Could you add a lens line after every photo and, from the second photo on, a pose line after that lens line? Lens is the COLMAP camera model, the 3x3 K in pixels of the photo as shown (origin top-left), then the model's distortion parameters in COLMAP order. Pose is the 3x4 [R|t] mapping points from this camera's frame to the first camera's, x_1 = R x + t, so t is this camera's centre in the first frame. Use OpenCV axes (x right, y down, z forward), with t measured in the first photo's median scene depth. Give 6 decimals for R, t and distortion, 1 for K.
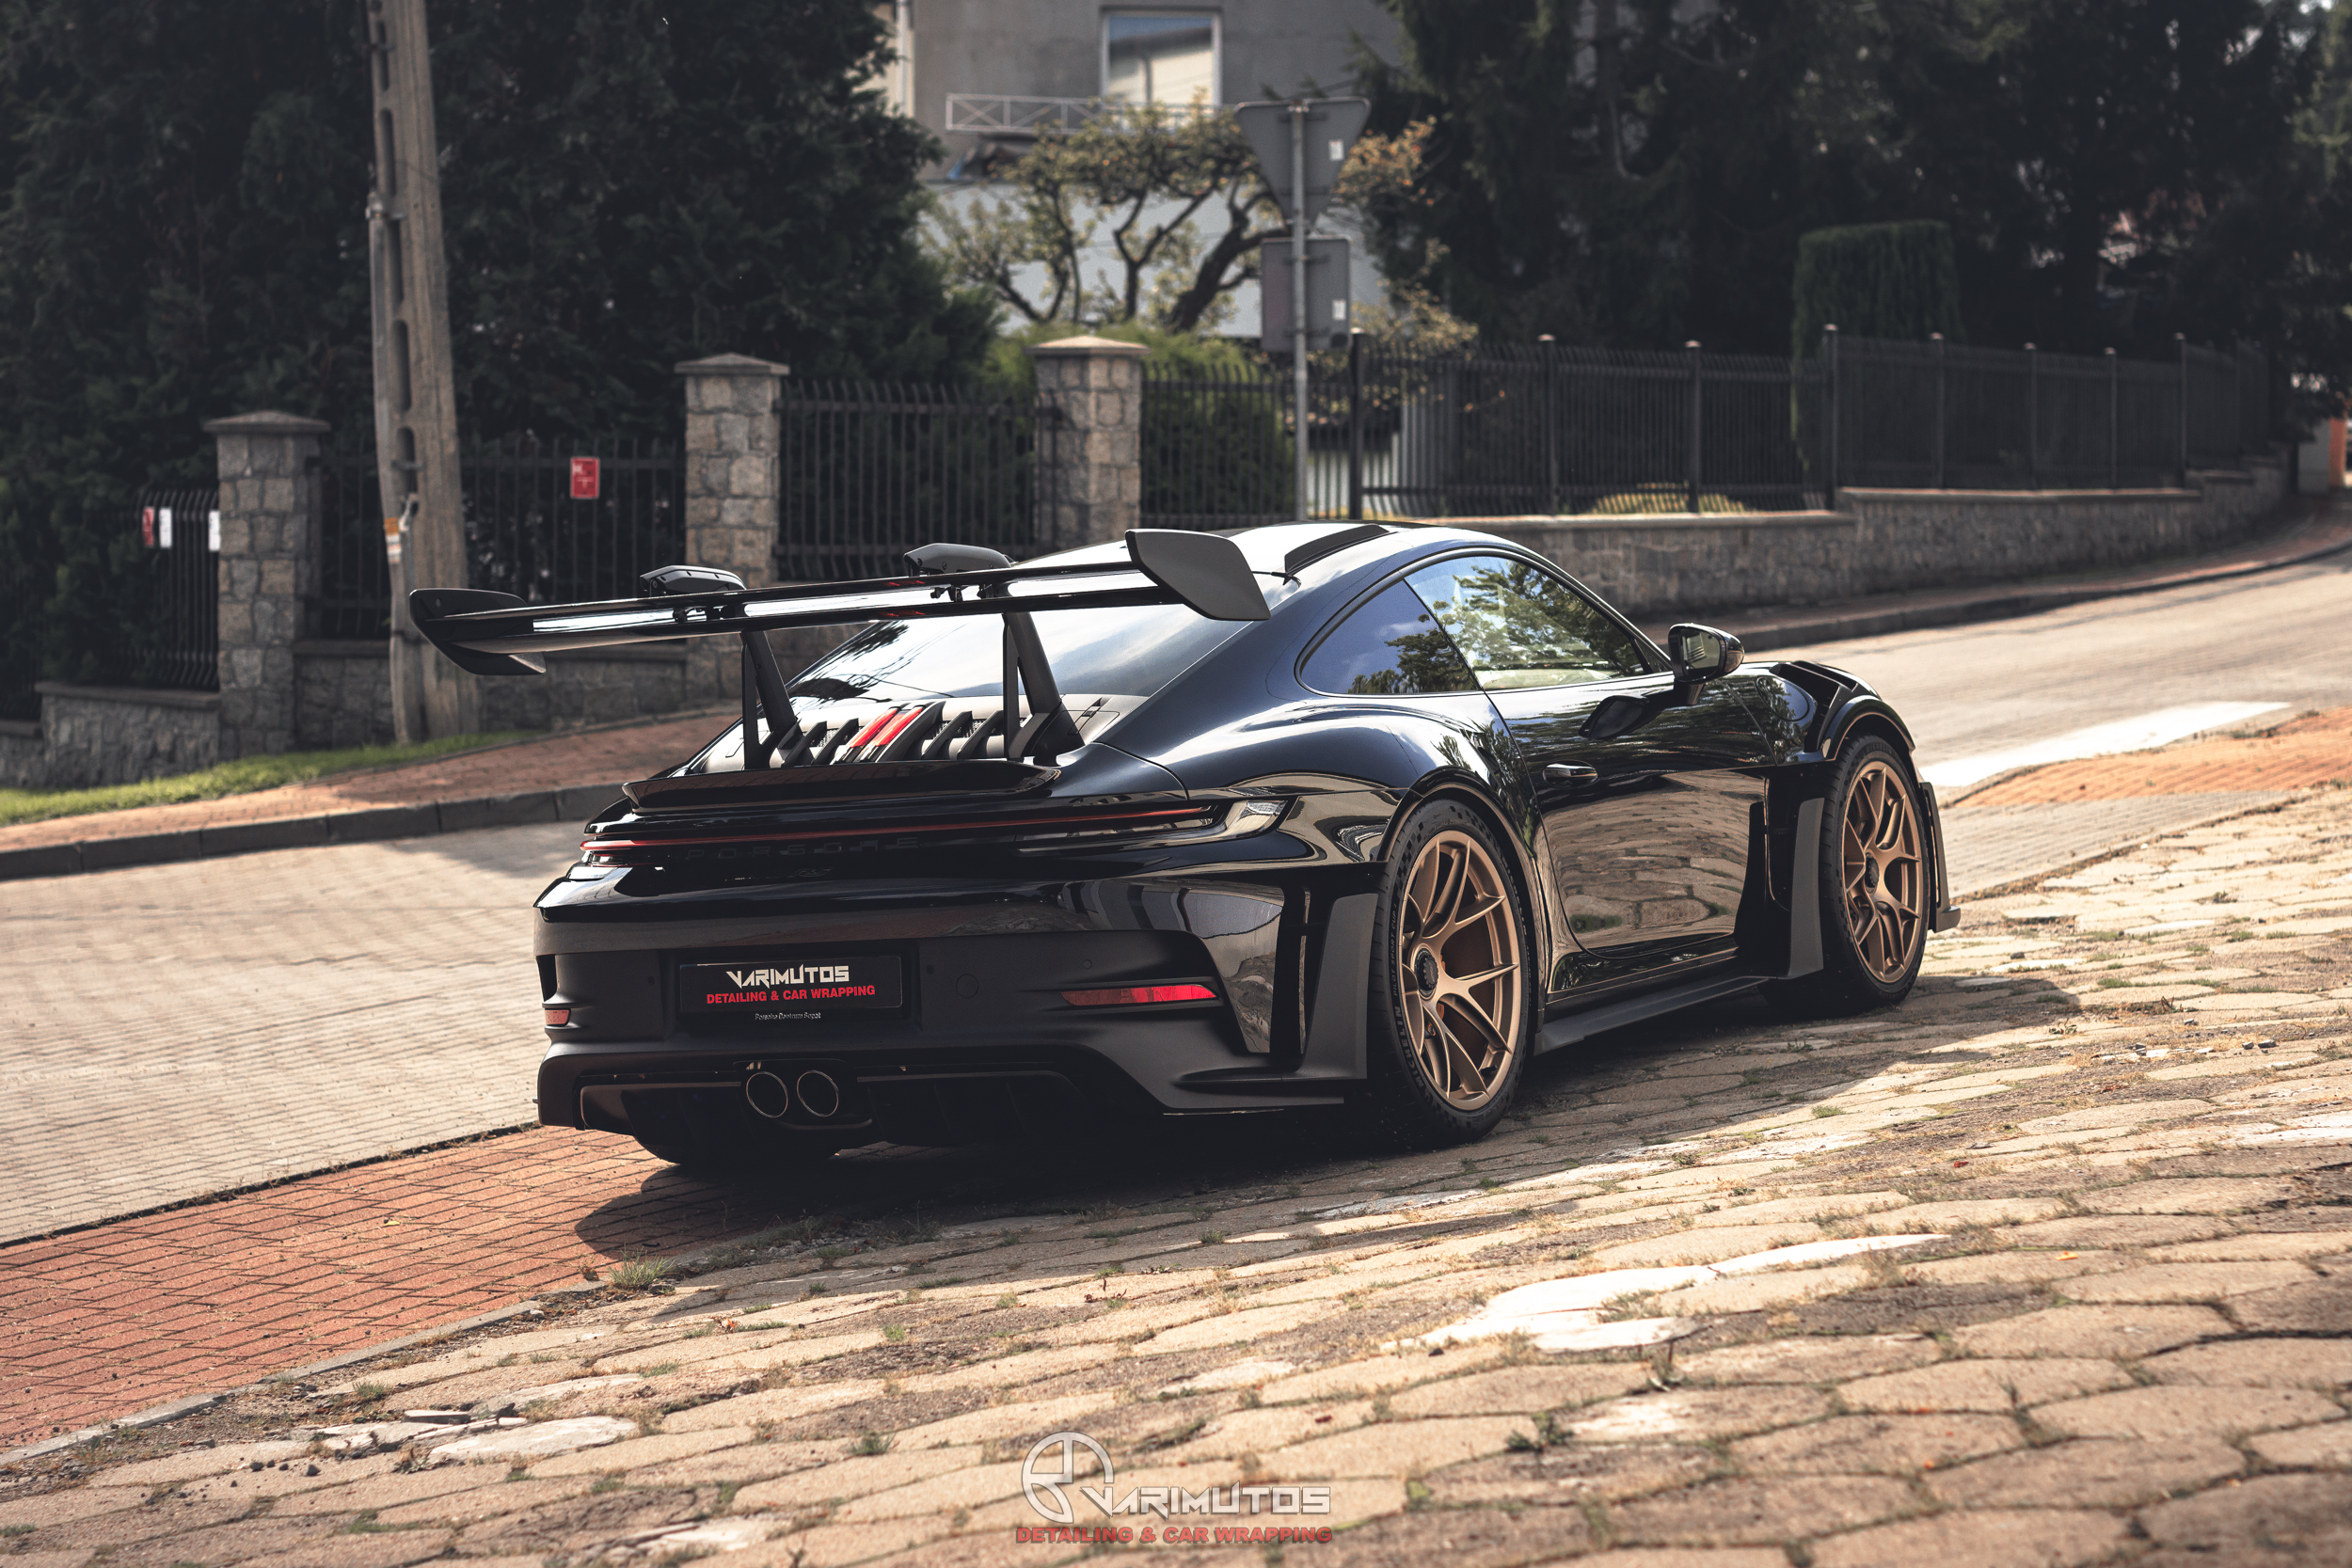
lens RADIAL K [[5272.7, 0, 1176.0], [0, 5272.7, 784.0], [0, 0, 1]] dist [0.012233, -0.122628]
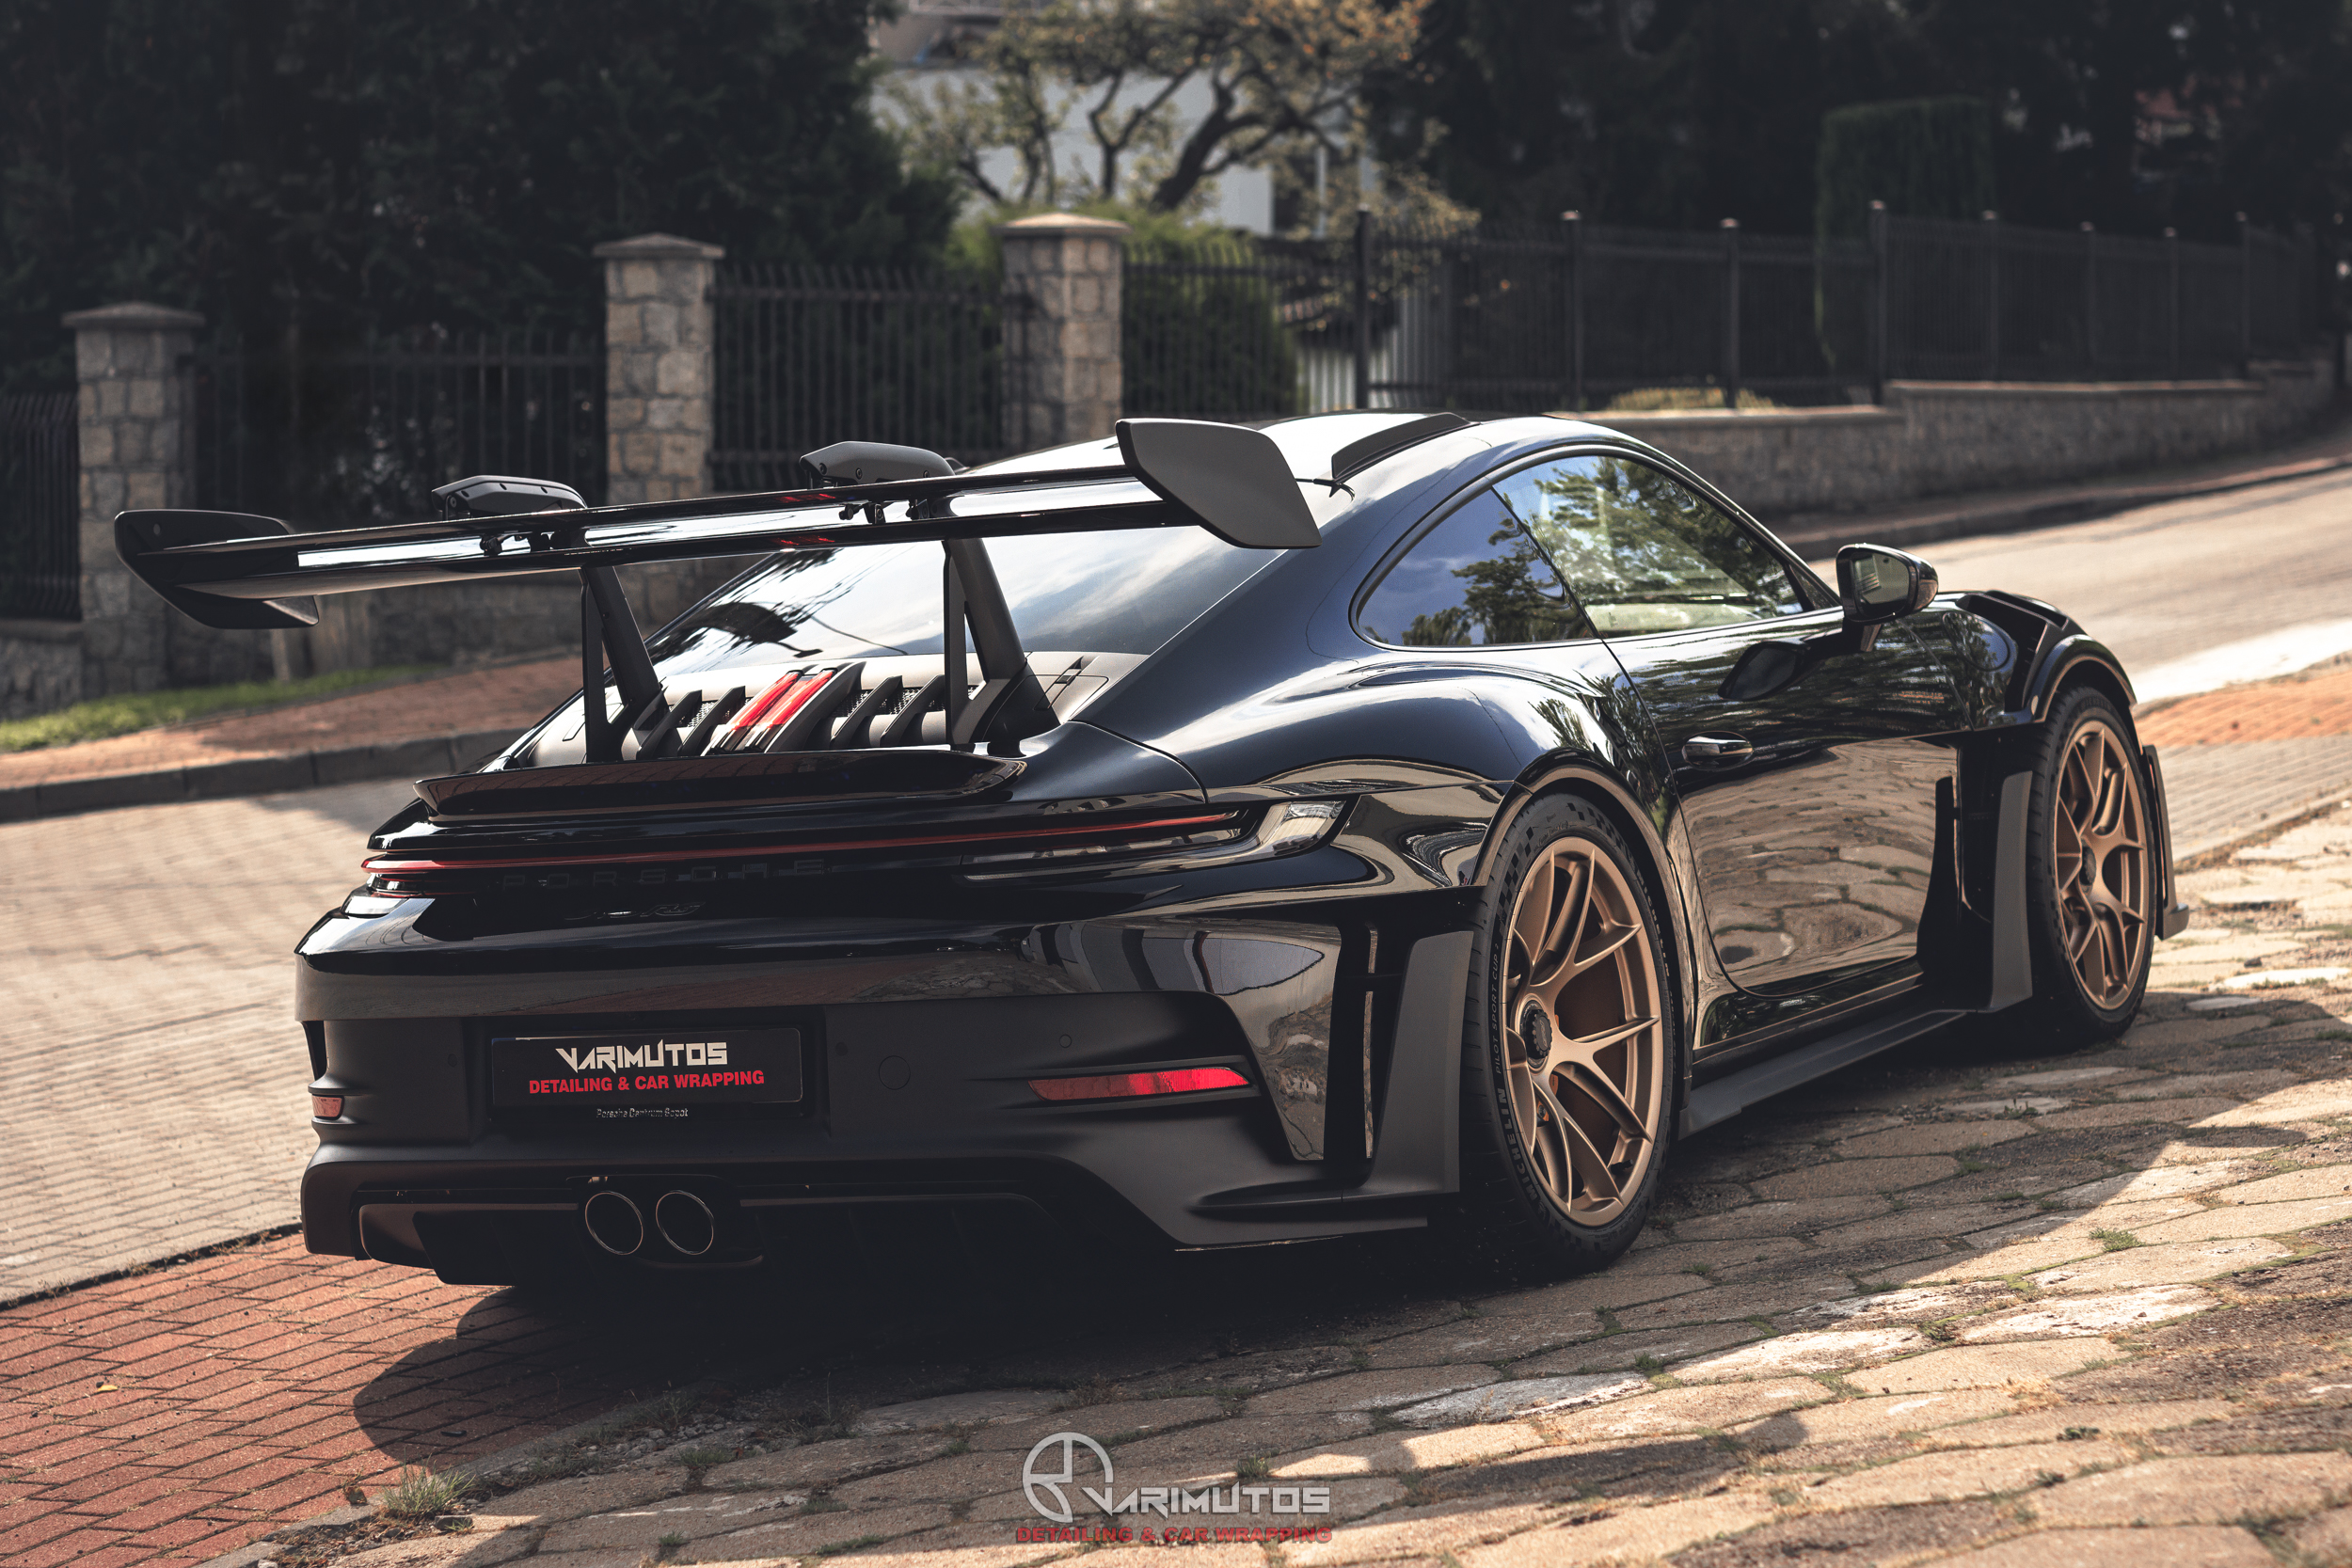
lens RADIAL K [[5272.7, 0, 1176.0], [0, 5272.7, 784.0], [0, 0, 1]] dist [0.012233, -0.122628]
pose [[0.999969, -0.006670, 0.004100, -0.003442], [0.006596, 0.999820, 0.017772, -0.008934], [-0.004218, -0.017744, 0.999834, 0.216837]]
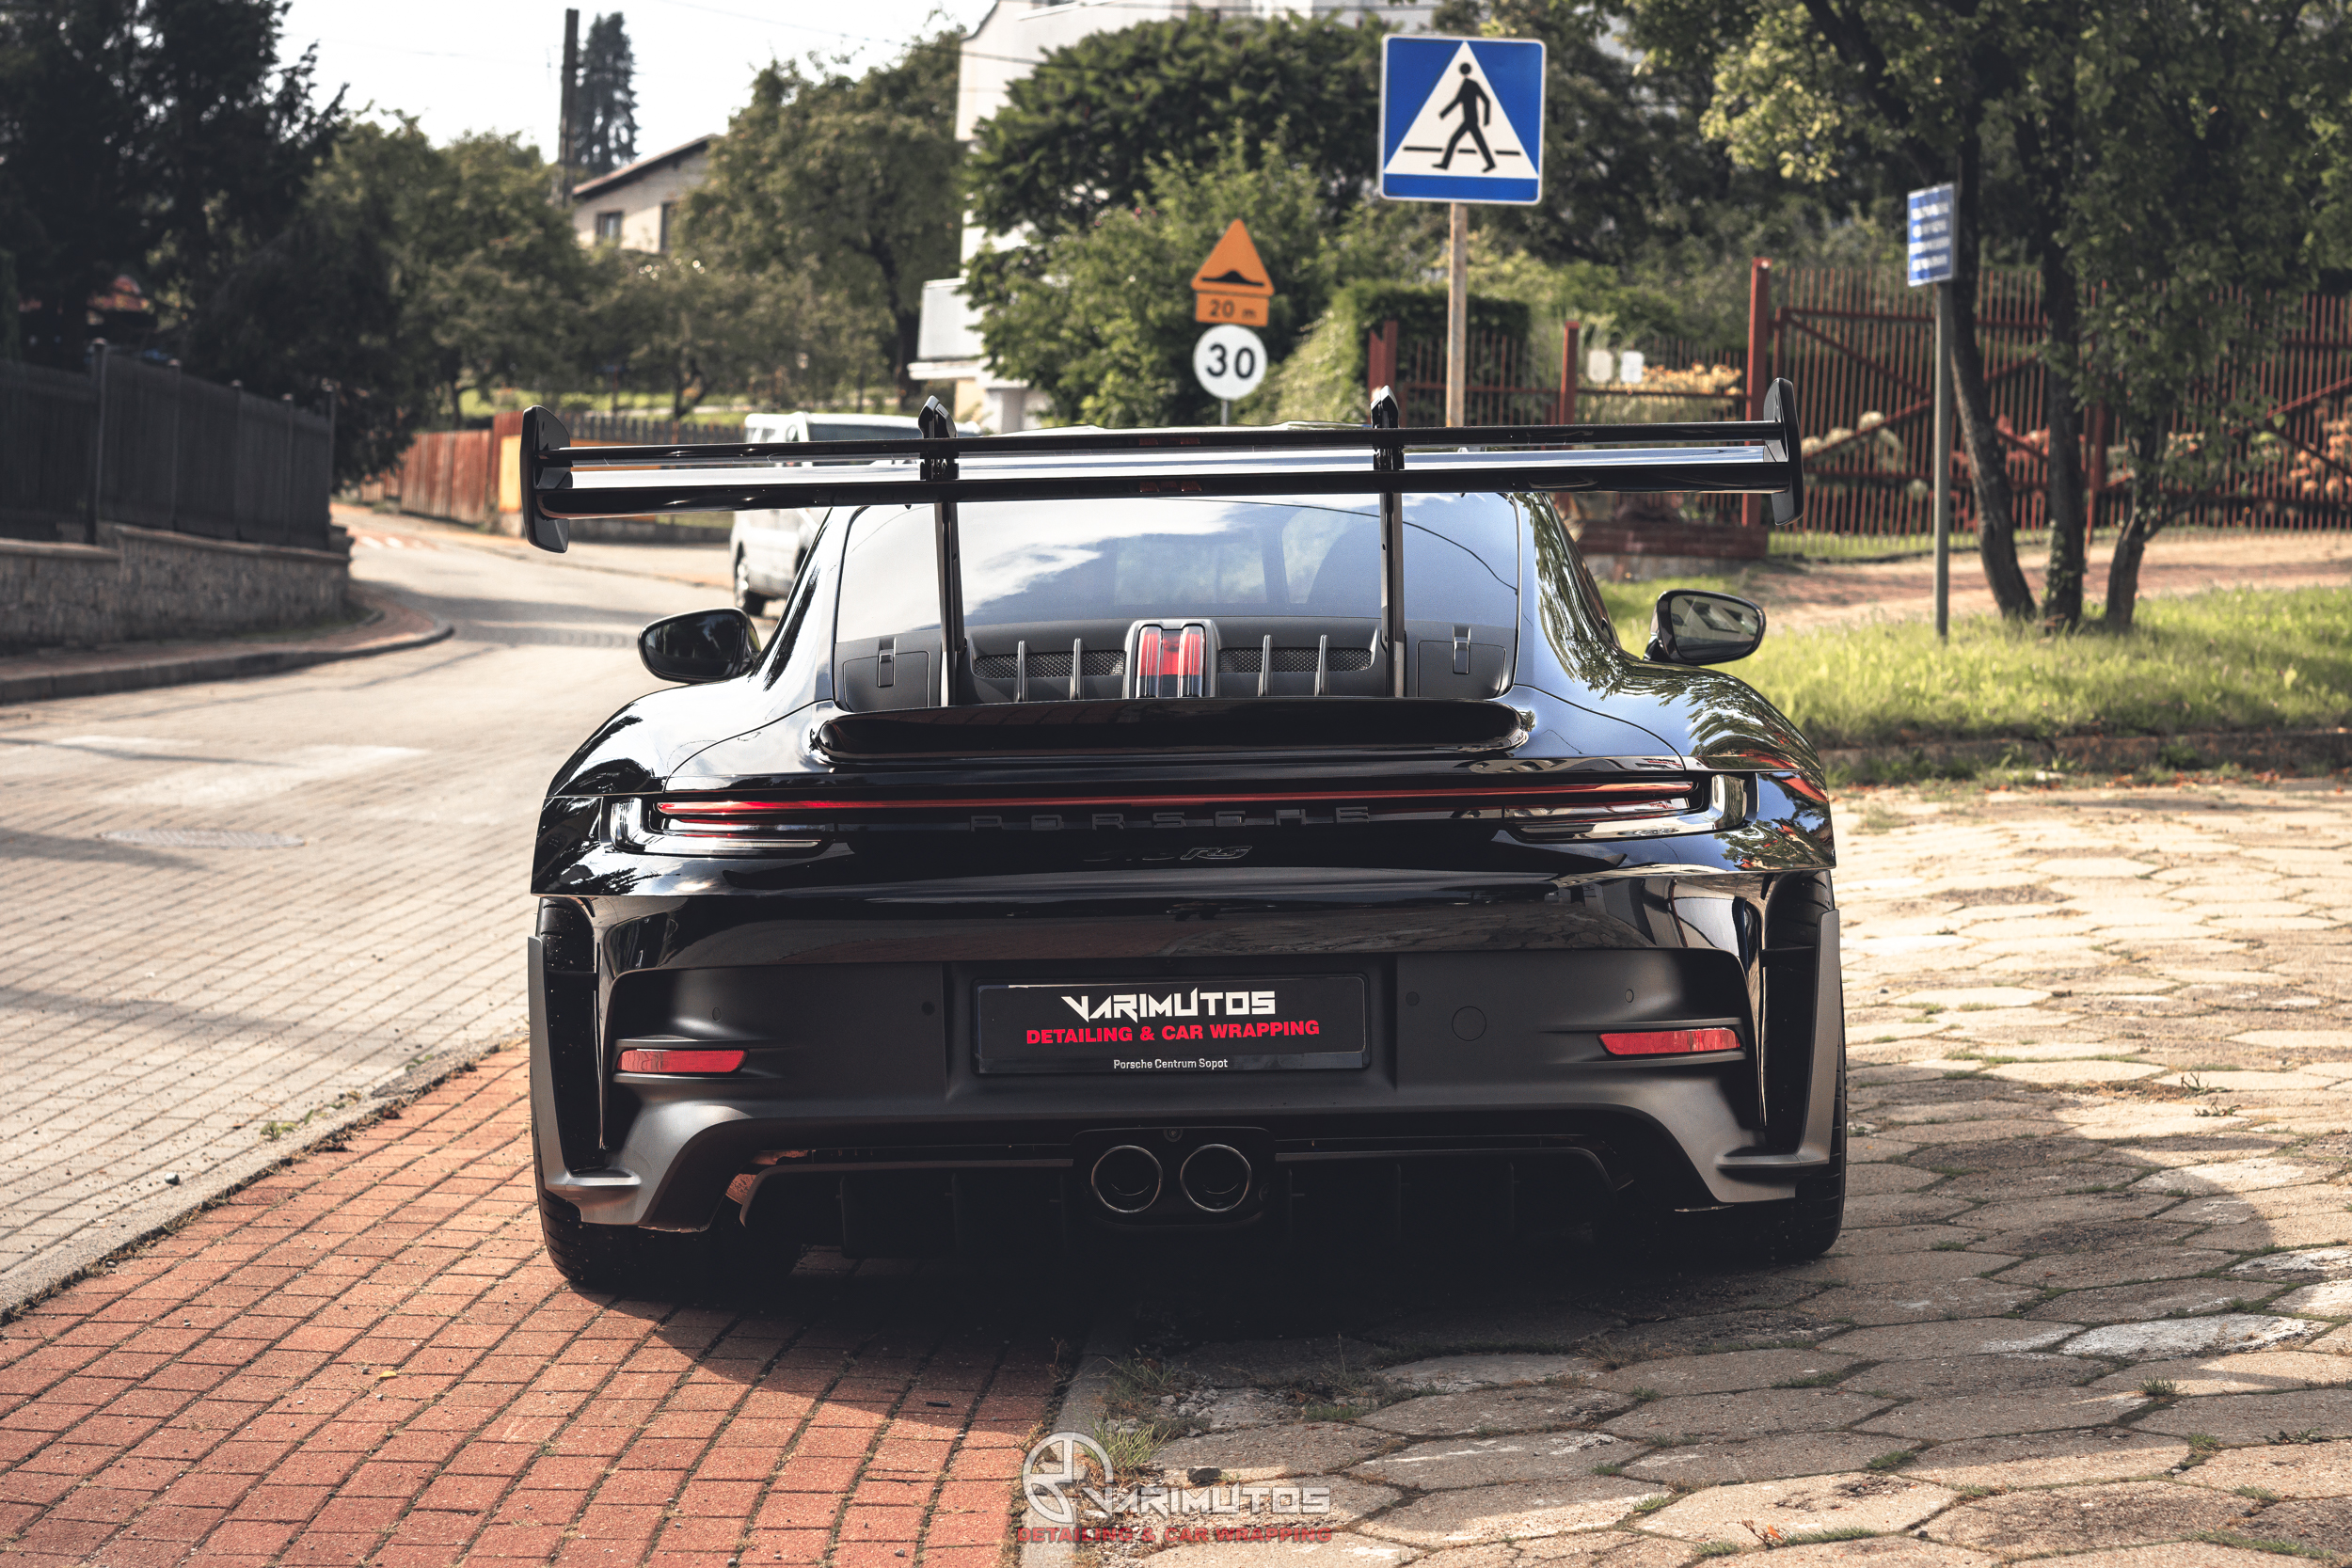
lens RADIAL K [[5272.7, 0, 1176.0], [0, 5272.7, 784.0], [0, 0, 1]] dist [0.012233, -0.122628]
pose [[0.891701, 0.040007, 0.450853, -0.280452], [-0.030673, 0.999137, -0.027993, 0.019927], [-0.451584, 0.011132, 0.892159, 0.290793]]
